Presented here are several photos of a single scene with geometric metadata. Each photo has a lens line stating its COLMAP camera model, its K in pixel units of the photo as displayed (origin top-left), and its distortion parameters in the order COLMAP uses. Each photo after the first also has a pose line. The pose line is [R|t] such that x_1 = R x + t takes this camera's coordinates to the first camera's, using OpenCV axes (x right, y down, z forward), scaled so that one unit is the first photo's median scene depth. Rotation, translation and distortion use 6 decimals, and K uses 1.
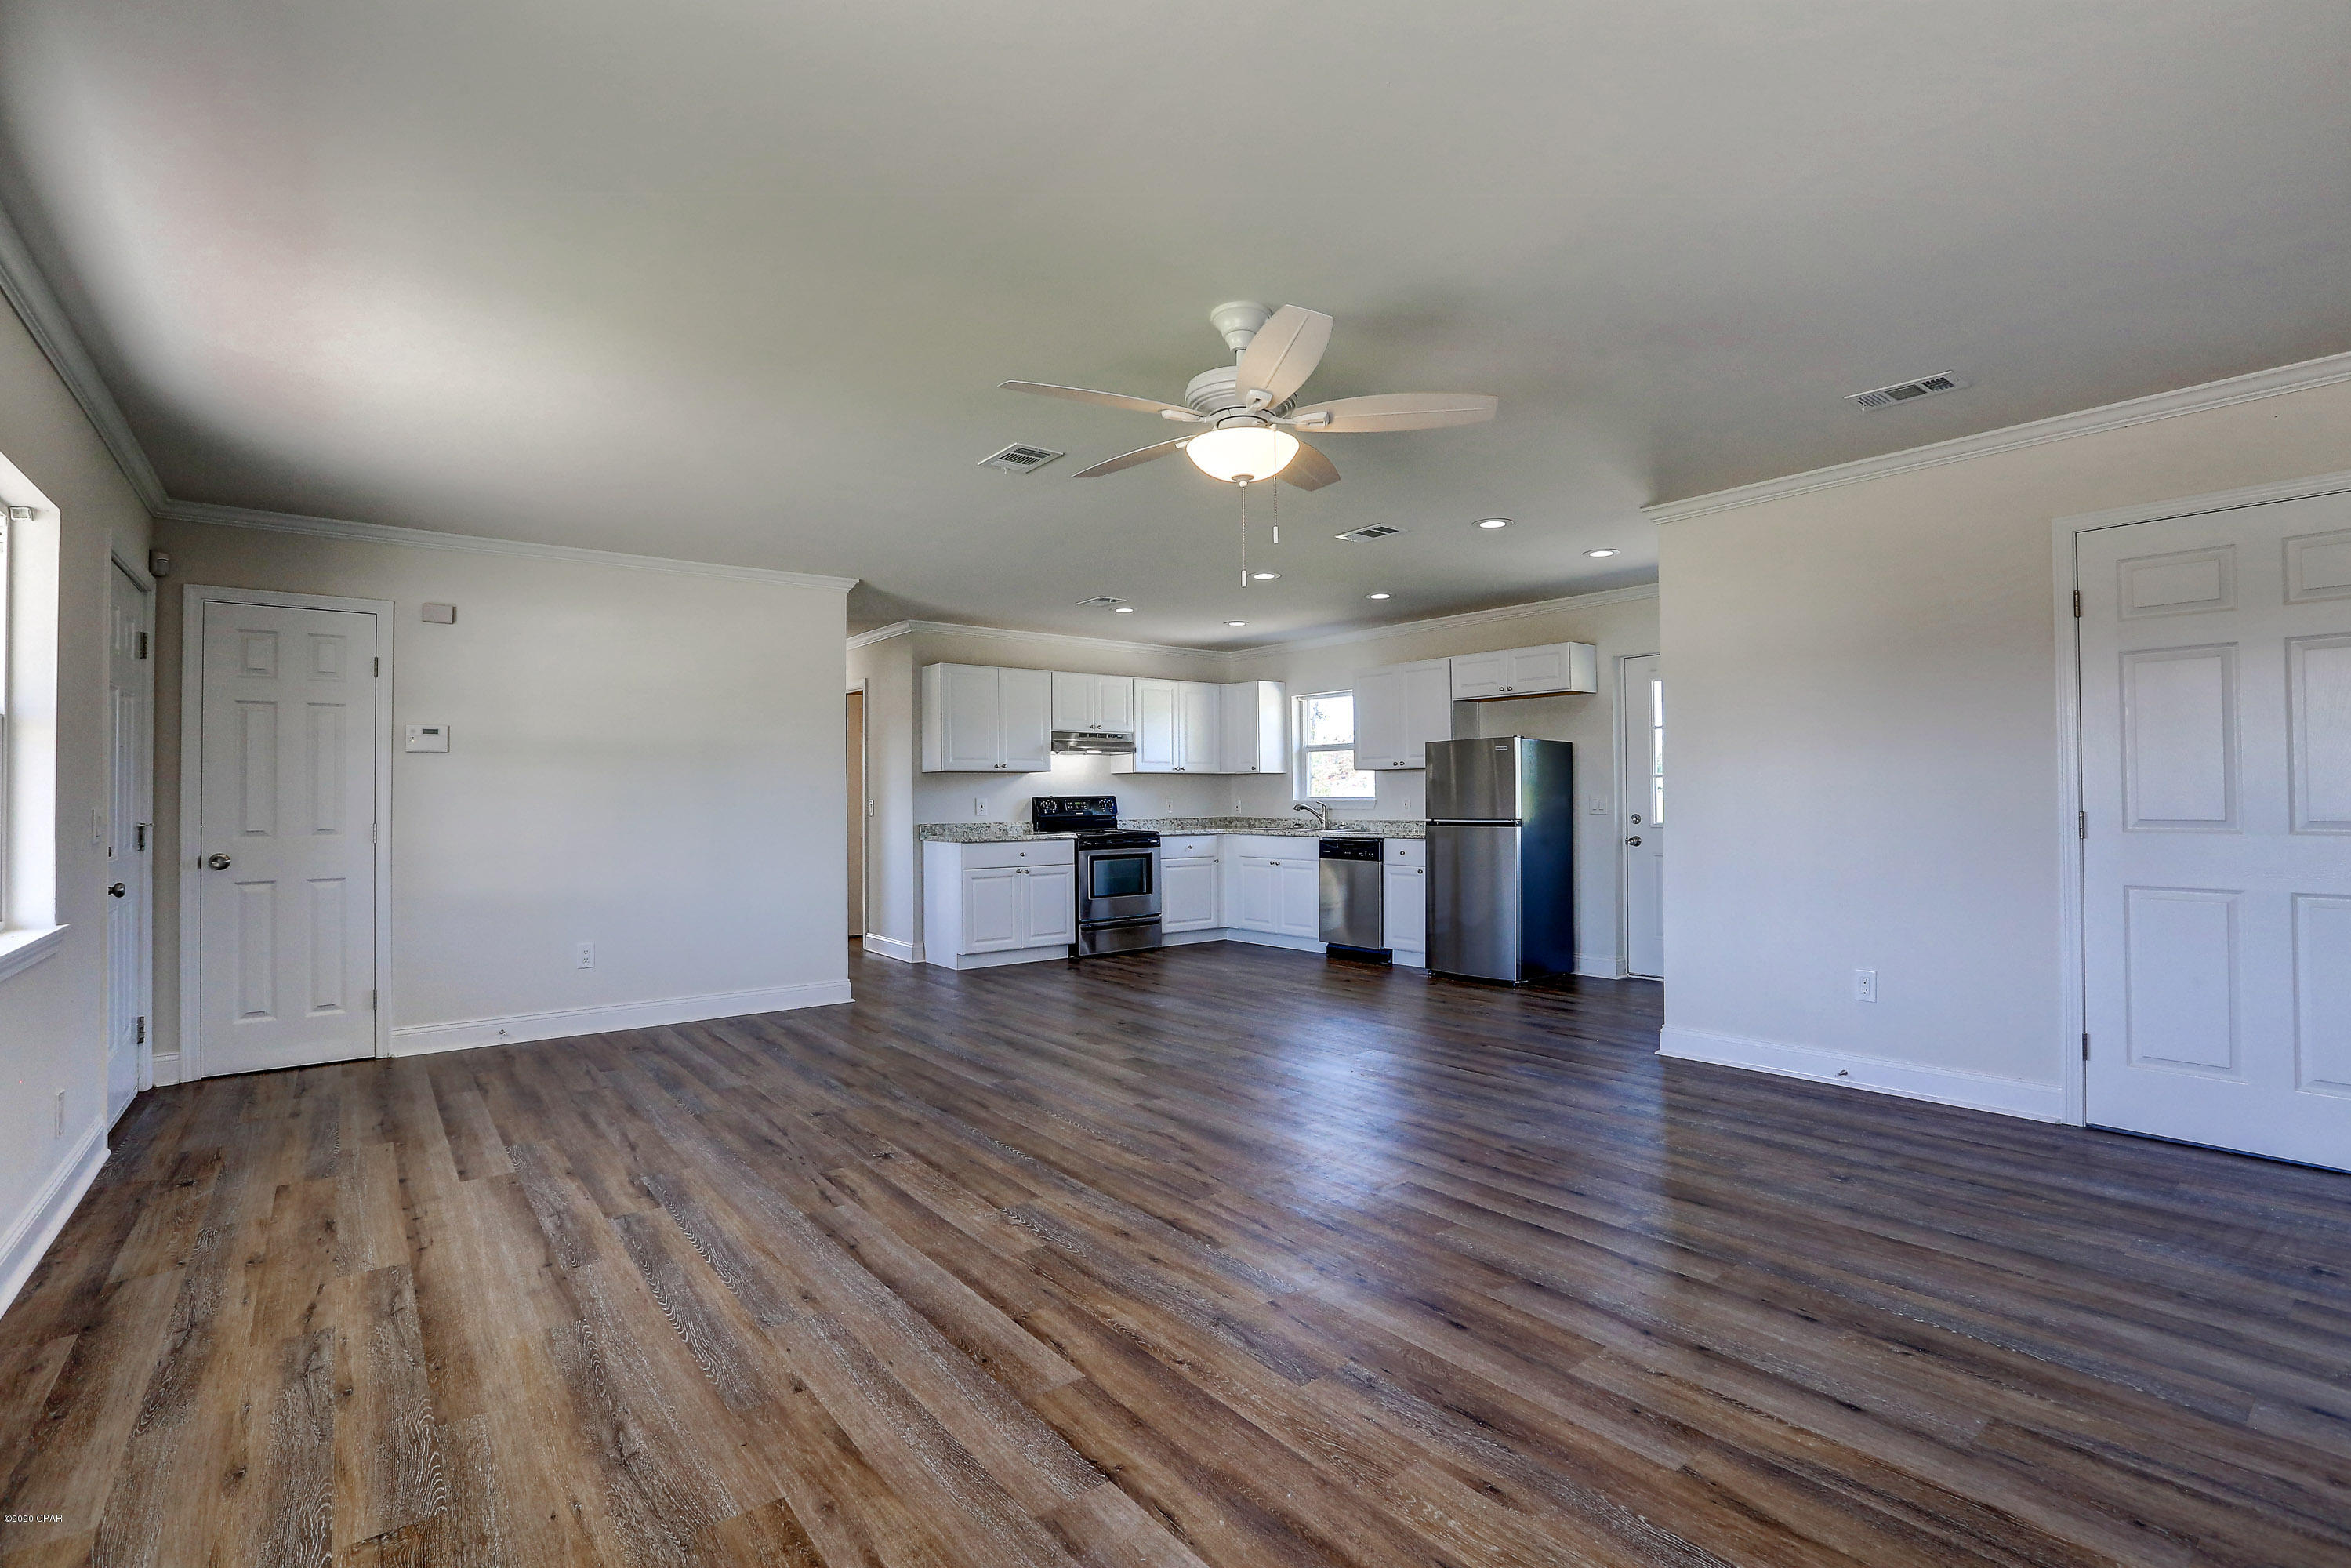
lens RADIAL K [[1072.1, 0, 1156.9], [0, 1072.1, 792.2], [0, 0, 1]] dist [-0.018163, 0.000786]
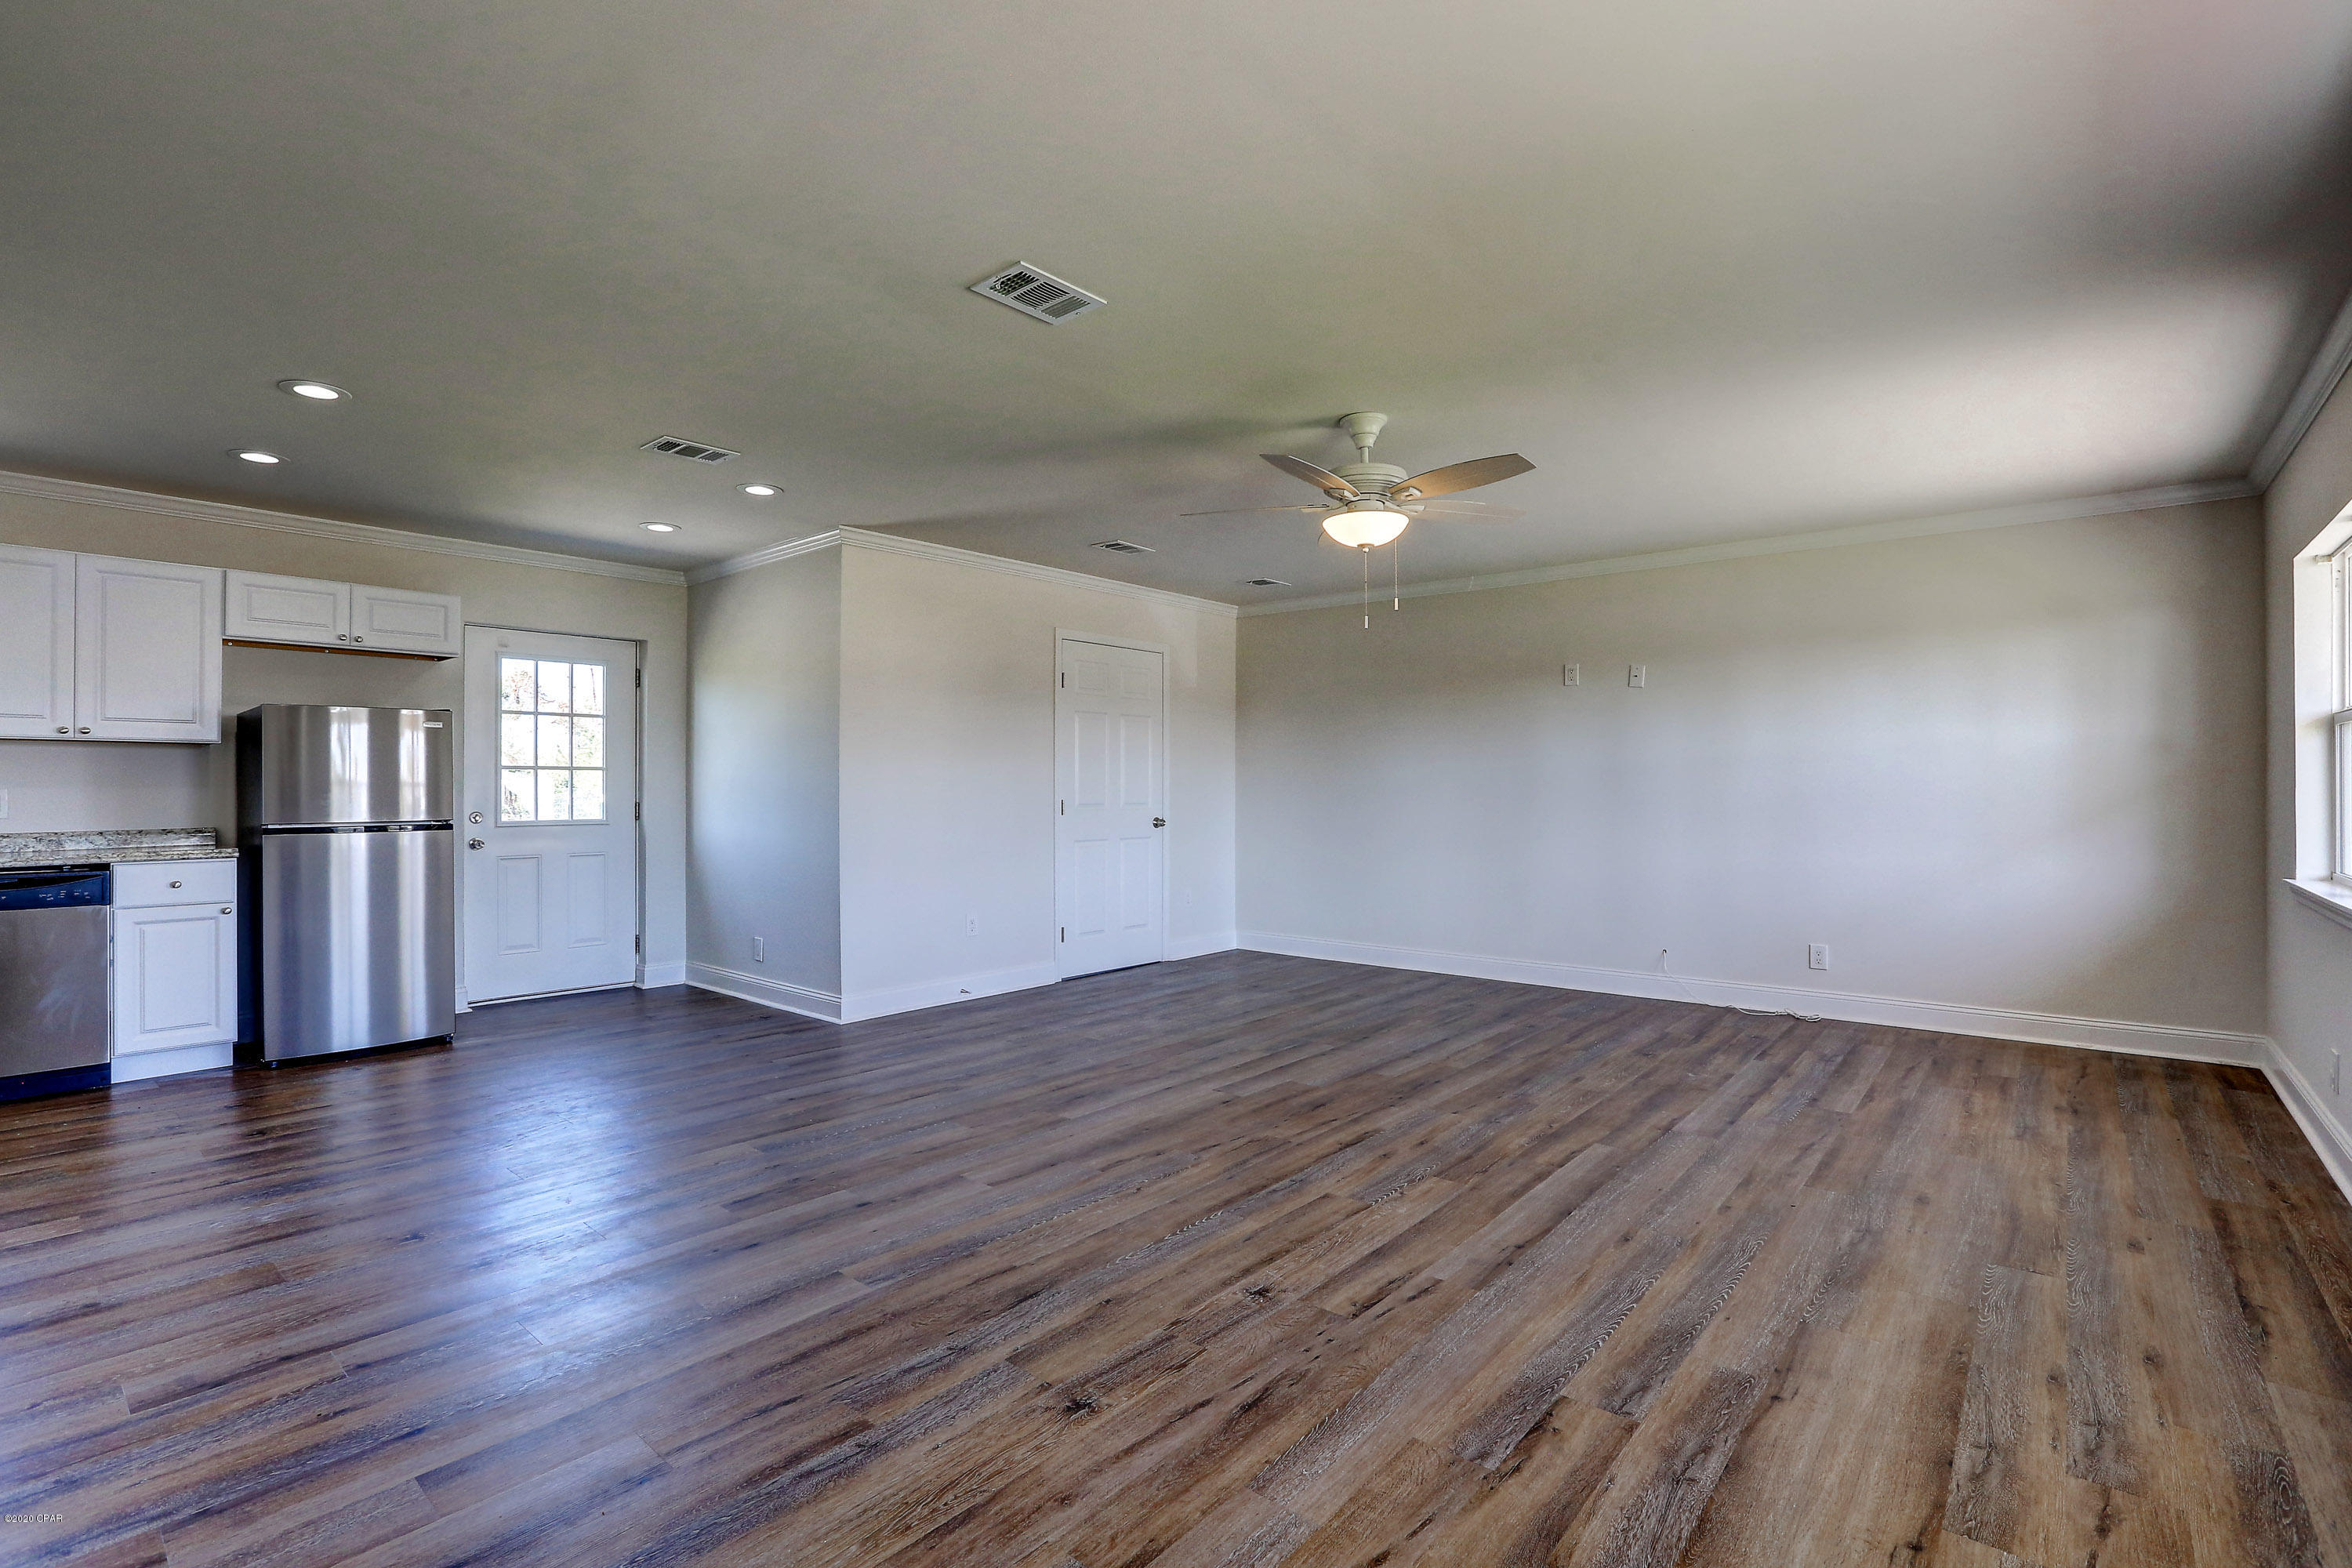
lens RADIAL K [[1072.5, 0, 1155.7], [0, 1072.5, 793.8], [0, 0, 1]] dist [-0.018163, 0.000786]
pose [[-0.208922, 0.010676, 0.977874, -1.162938], [-0.008656, 0.999881, -0.012765, 0.023741], [-0.977894, -0.011131, -0.208805, 1.514026]]
